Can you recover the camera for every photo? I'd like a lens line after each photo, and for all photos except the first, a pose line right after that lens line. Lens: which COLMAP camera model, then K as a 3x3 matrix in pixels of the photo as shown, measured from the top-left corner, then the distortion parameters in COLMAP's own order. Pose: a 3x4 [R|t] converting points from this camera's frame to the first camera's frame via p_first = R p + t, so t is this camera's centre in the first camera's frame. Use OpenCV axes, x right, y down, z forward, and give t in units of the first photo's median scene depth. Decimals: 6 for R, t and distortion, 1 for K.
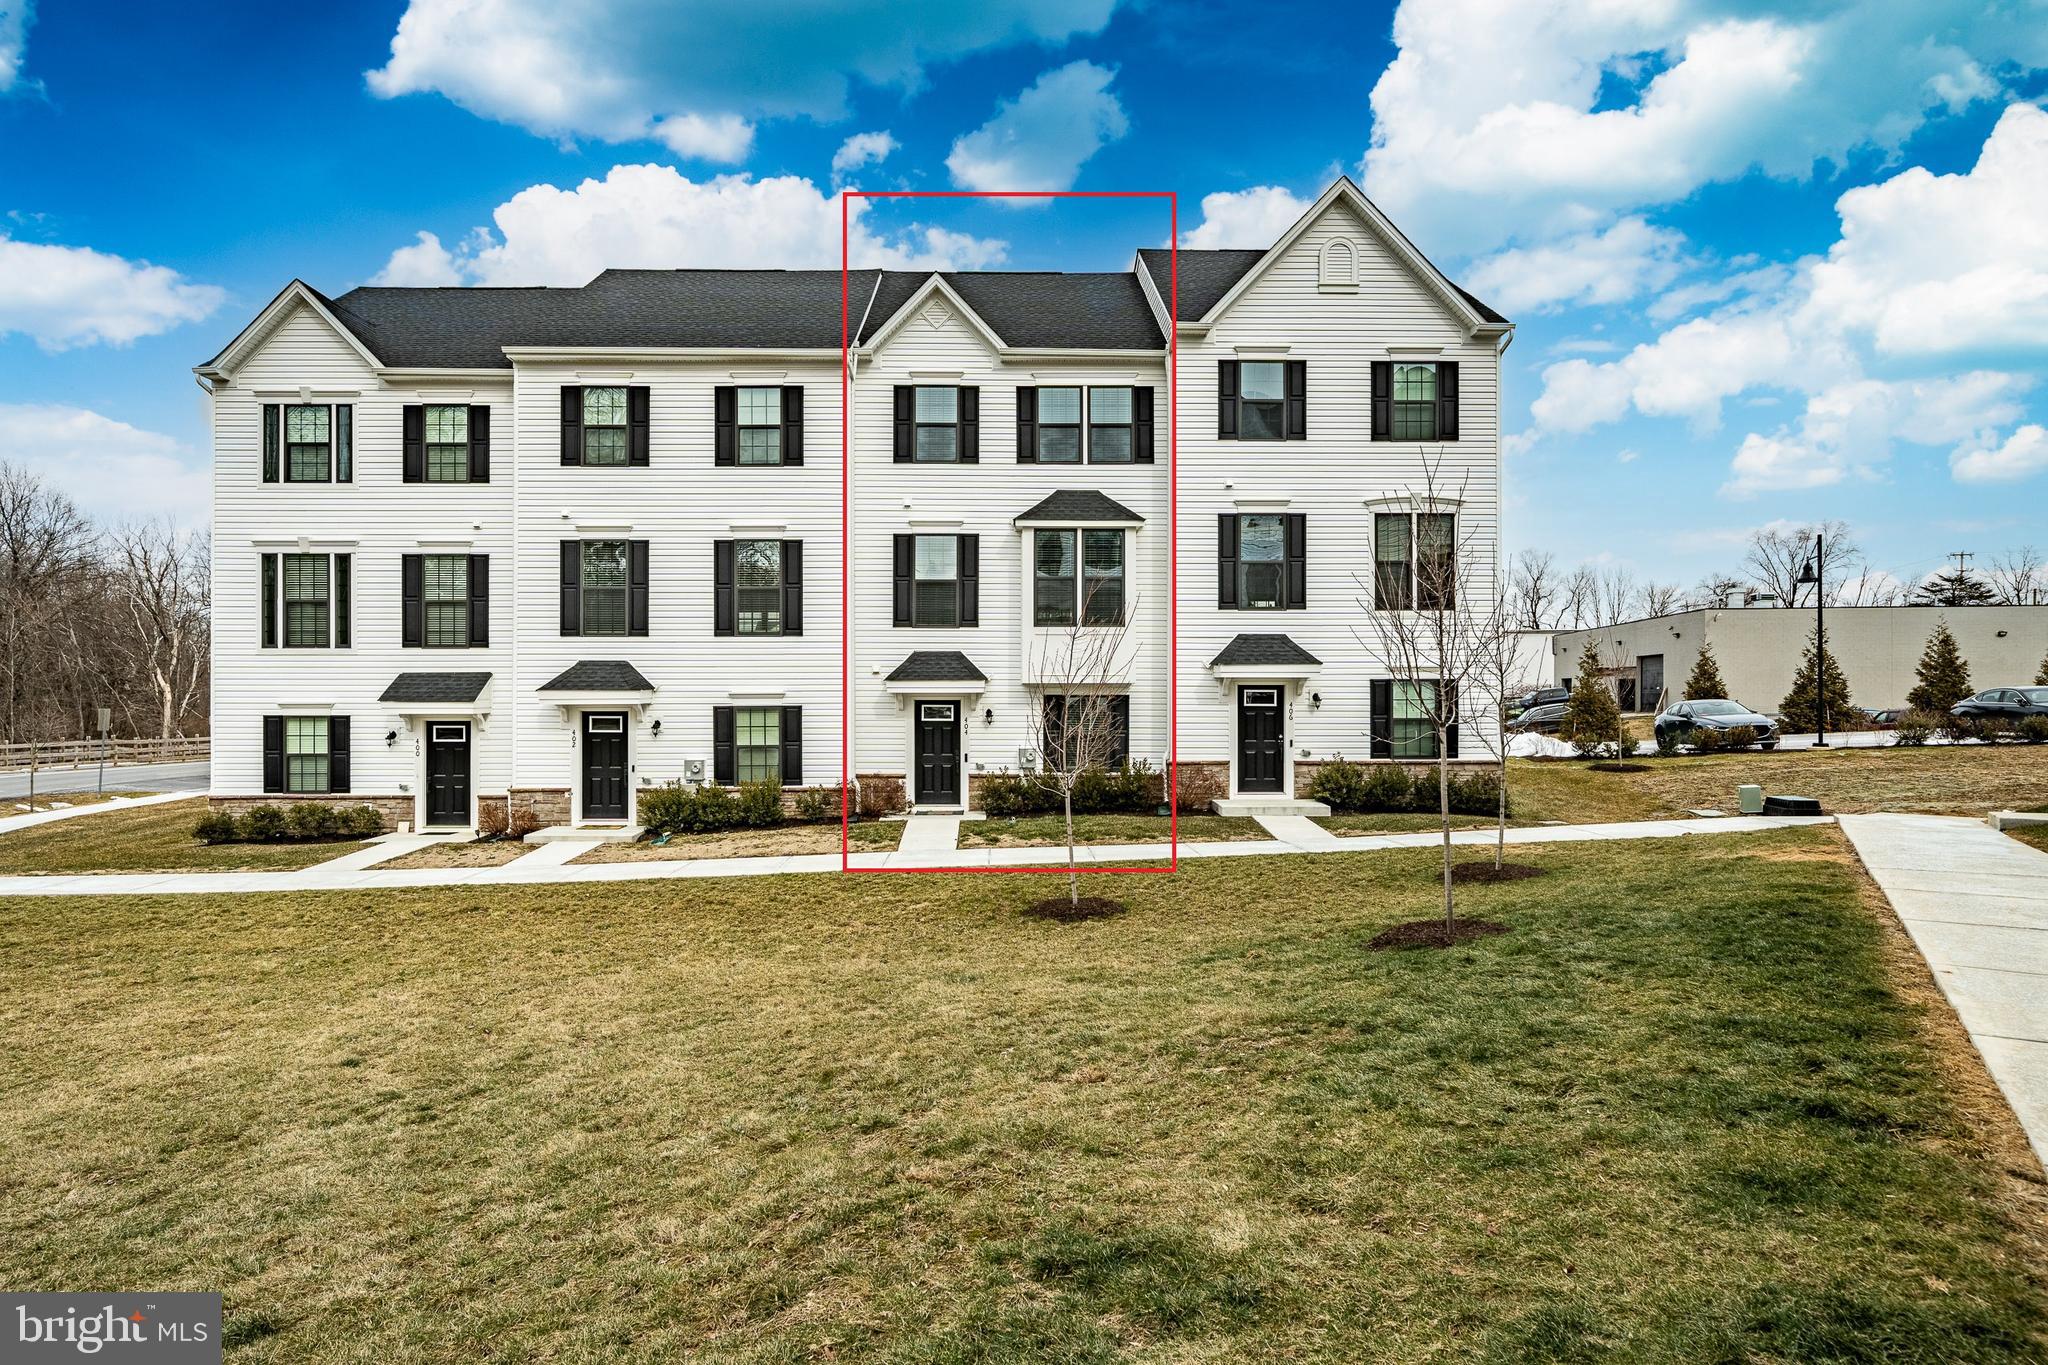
lens RADIAL K [[1084.6, 0, 1027.4], [0, 1084.6, 689.9], [0, 0, 1]] dist [-0.004078, -0.001544]
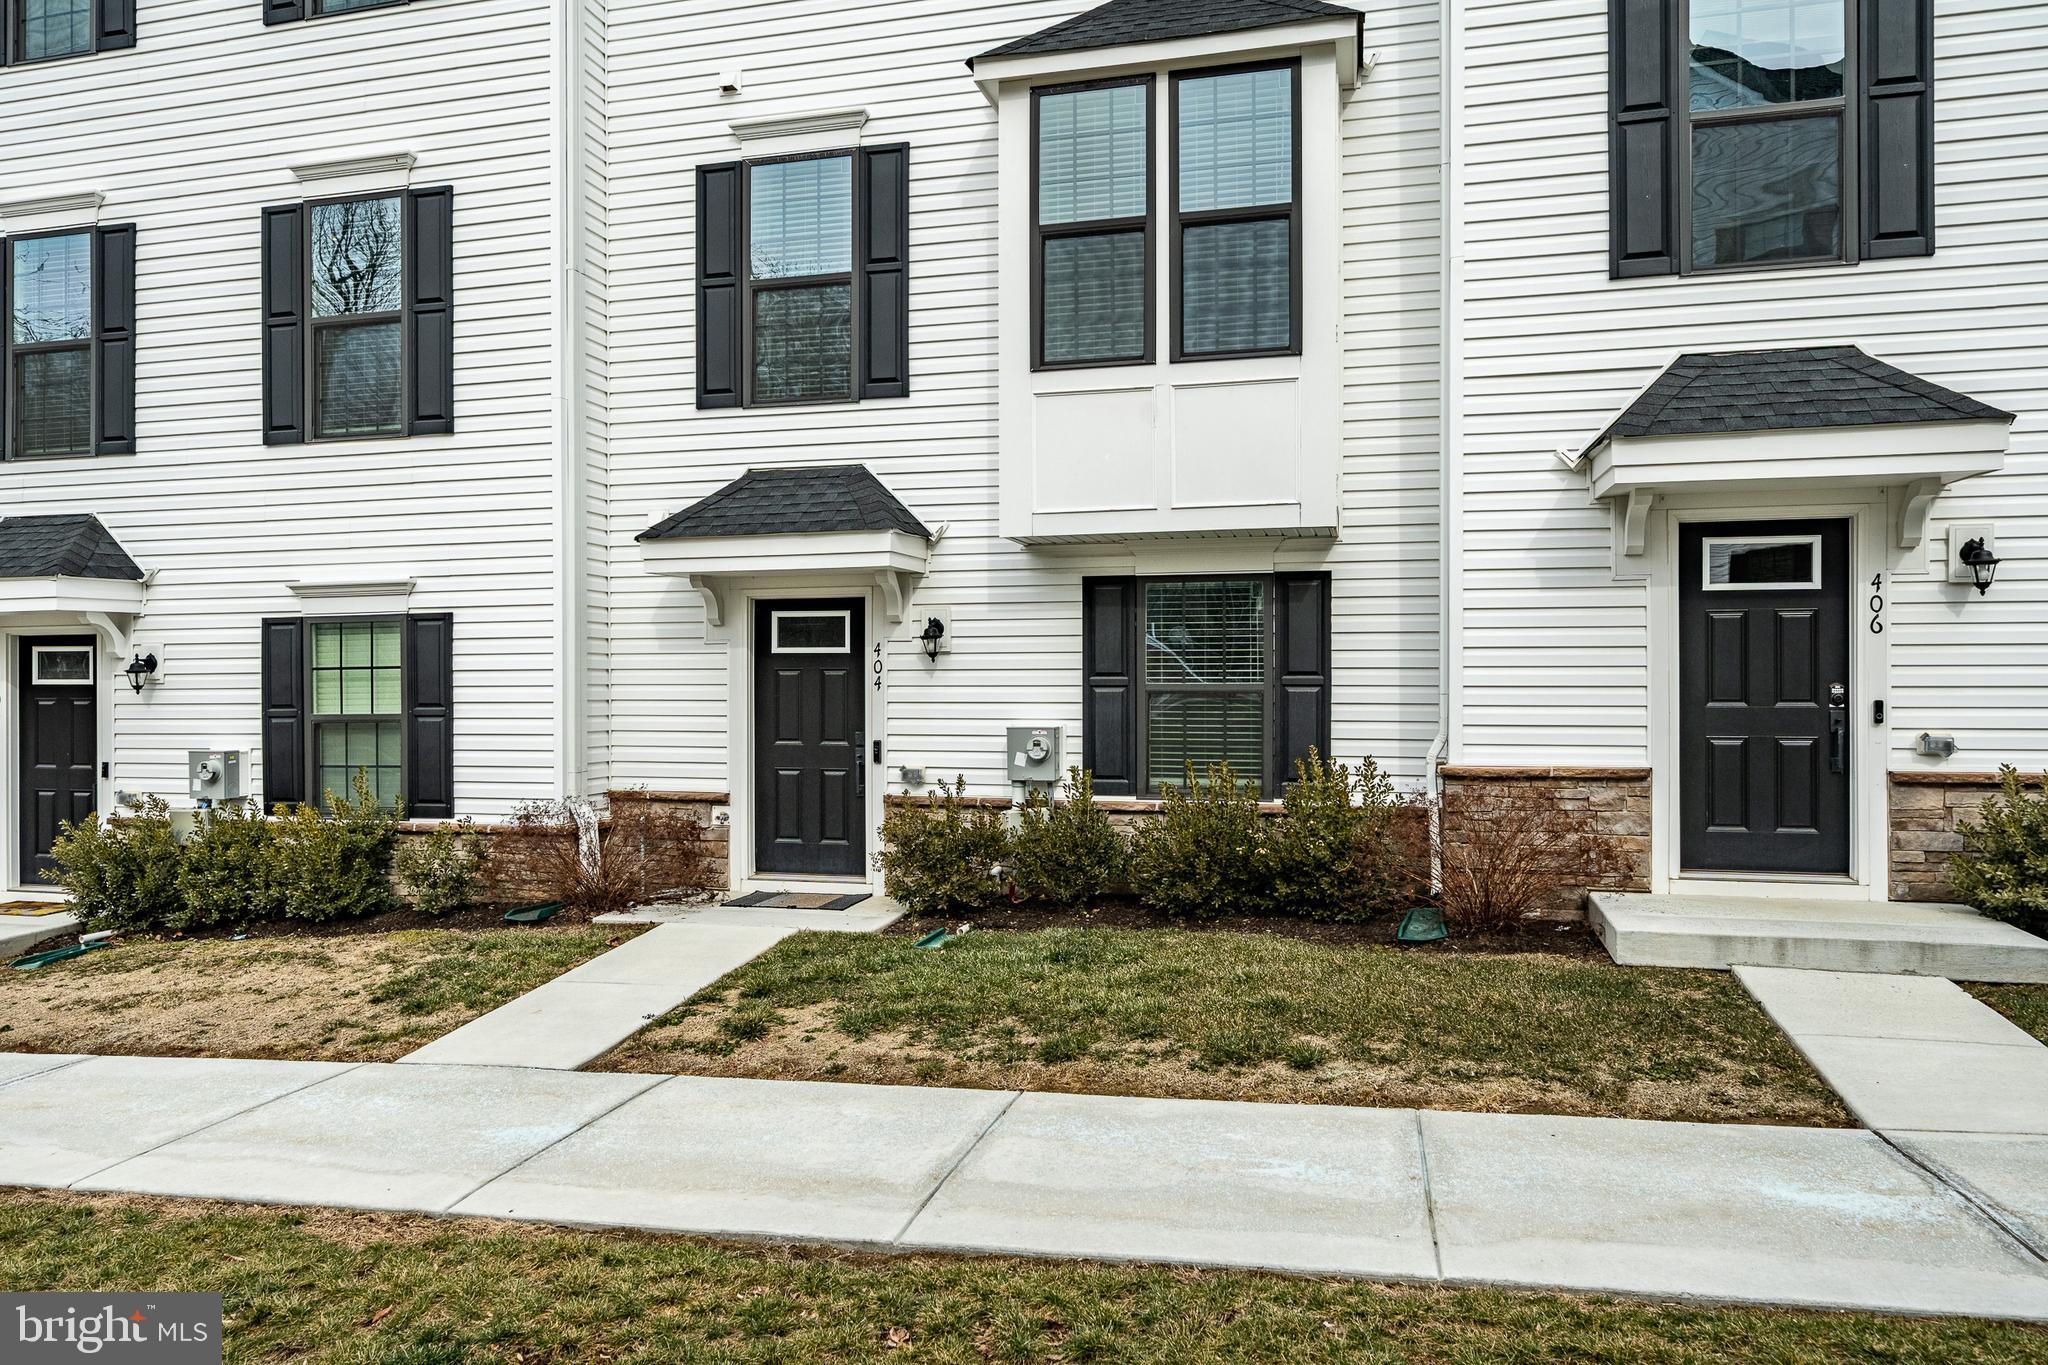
lens RADIAL K [[1380.0, 0, 1020.8], [0, 1380.0, 676.6], [0, 0, 1]] dist [0.004518, 0.000926]
pose [[0.962678, -0.005681, -0.270588, 0.119967], [0.005494, 0.999984, -0.001447, 0.038763], [0.270592, -0.000094, 0.962694, 0.572674]]
